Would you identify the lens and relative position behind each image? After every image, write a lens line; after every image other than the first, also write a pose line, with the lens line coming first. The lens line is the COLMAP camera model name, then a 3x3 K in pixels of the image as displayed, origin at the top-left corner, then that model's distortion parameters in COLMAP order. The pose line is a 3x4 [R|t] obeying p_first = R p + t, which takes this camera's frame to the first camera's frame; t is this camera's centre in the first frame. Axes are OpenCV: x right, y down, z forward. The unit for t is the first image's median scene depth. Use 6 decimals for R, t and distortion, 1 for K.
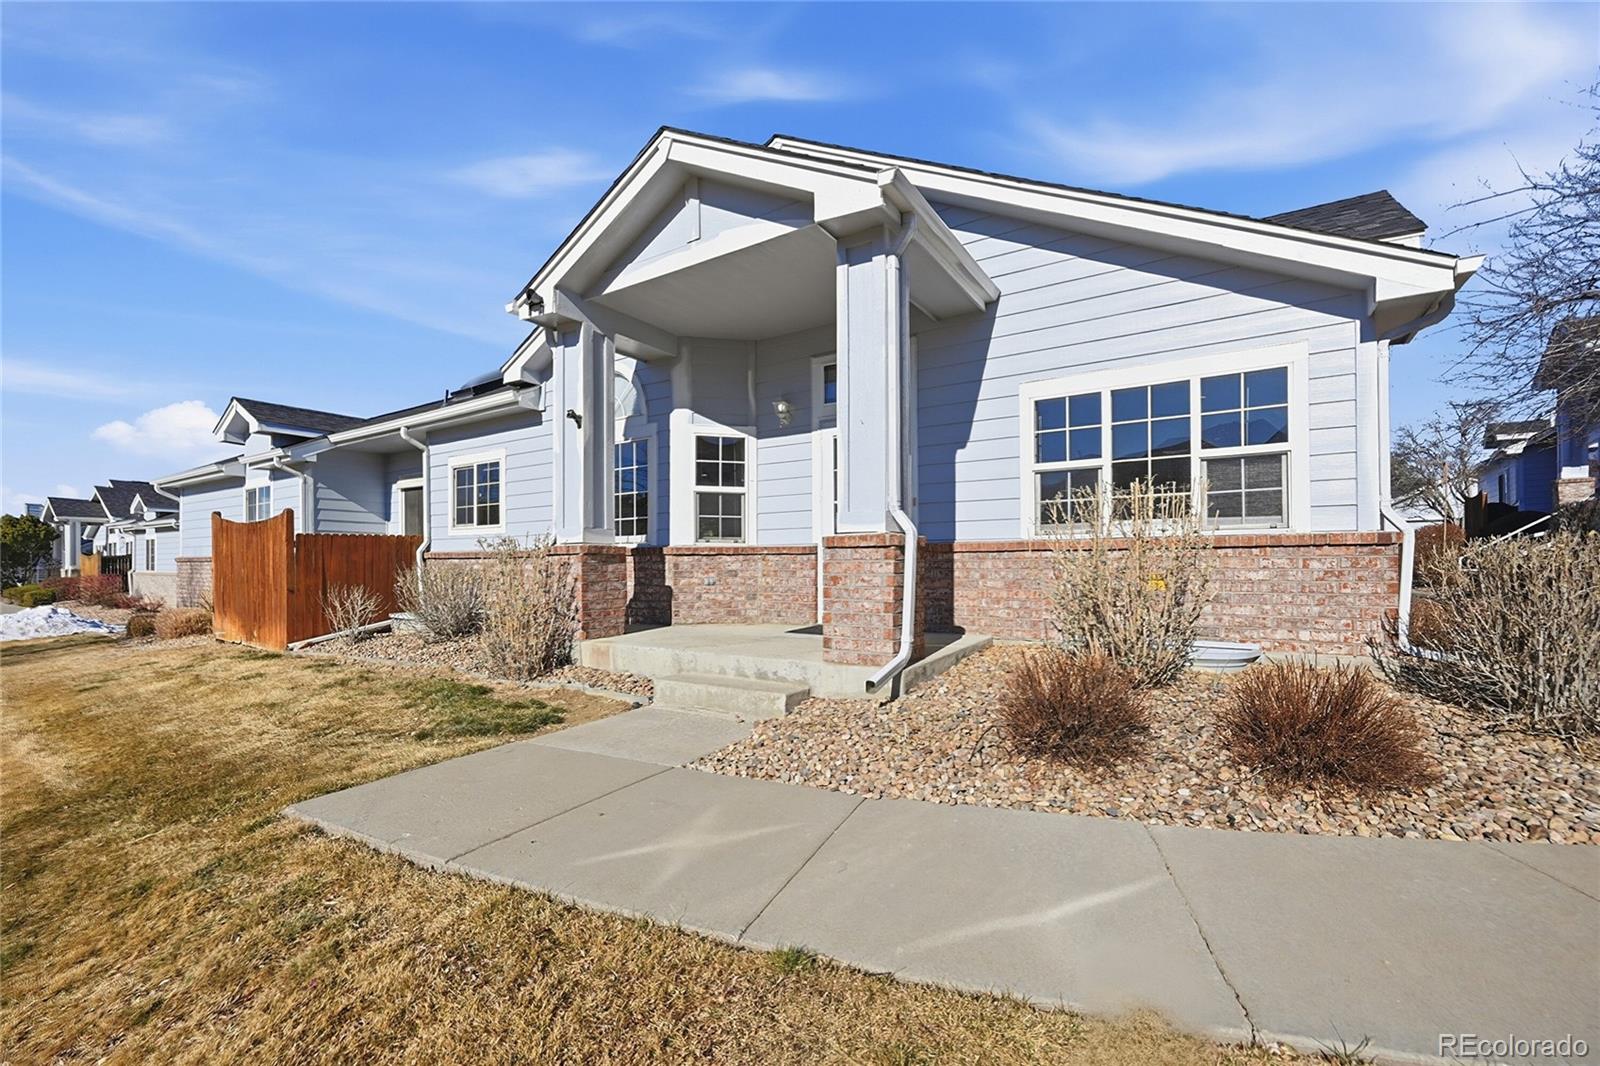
lens RADIAL K [[640.7, 0, 828.3], [0, 640.7, 569.7], [0, 0, 1]] dist [0.001821, 0.000046]
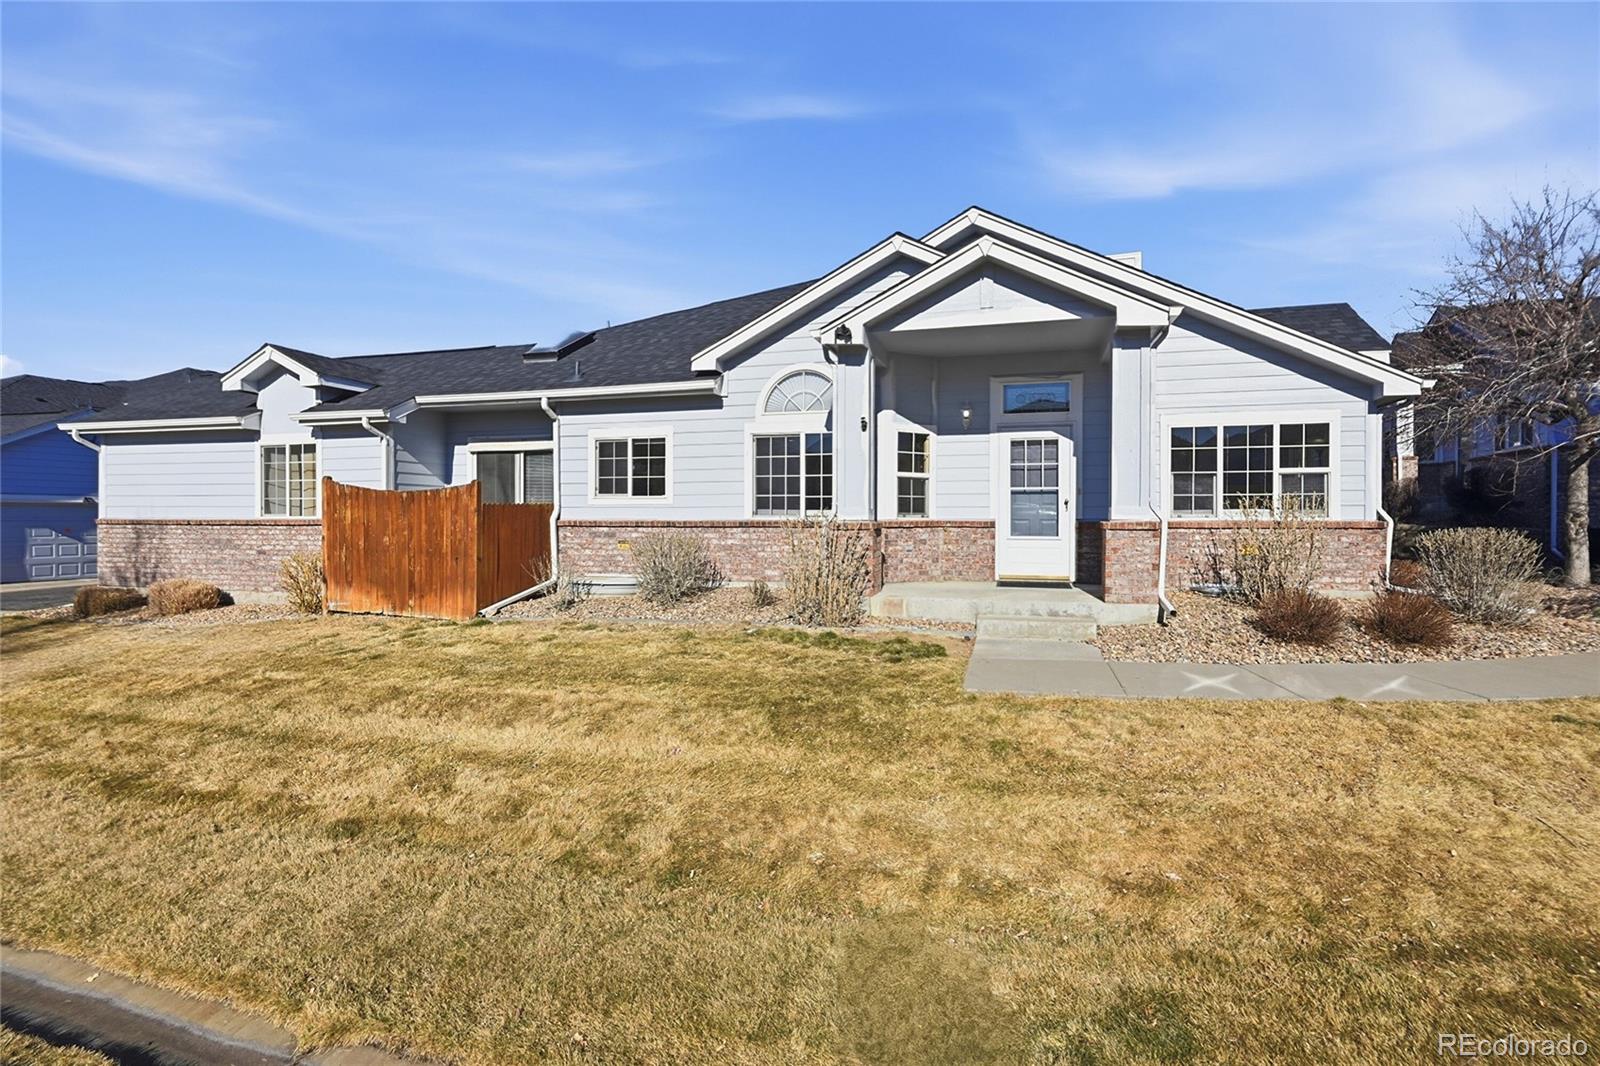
lens RADIAL K [[754.2, 0, 797.2], [0, 754.2, 533.3], [0, 0, 1]] dist [-0.000358, 0.001132]
pose [[0.959909, -0.001557, 0.280307, -0.807227], [-0.002624, 0.999891, 0.014539, -0.032276], [-0.280299, -0.014691, 0.959800, -0.357258]]
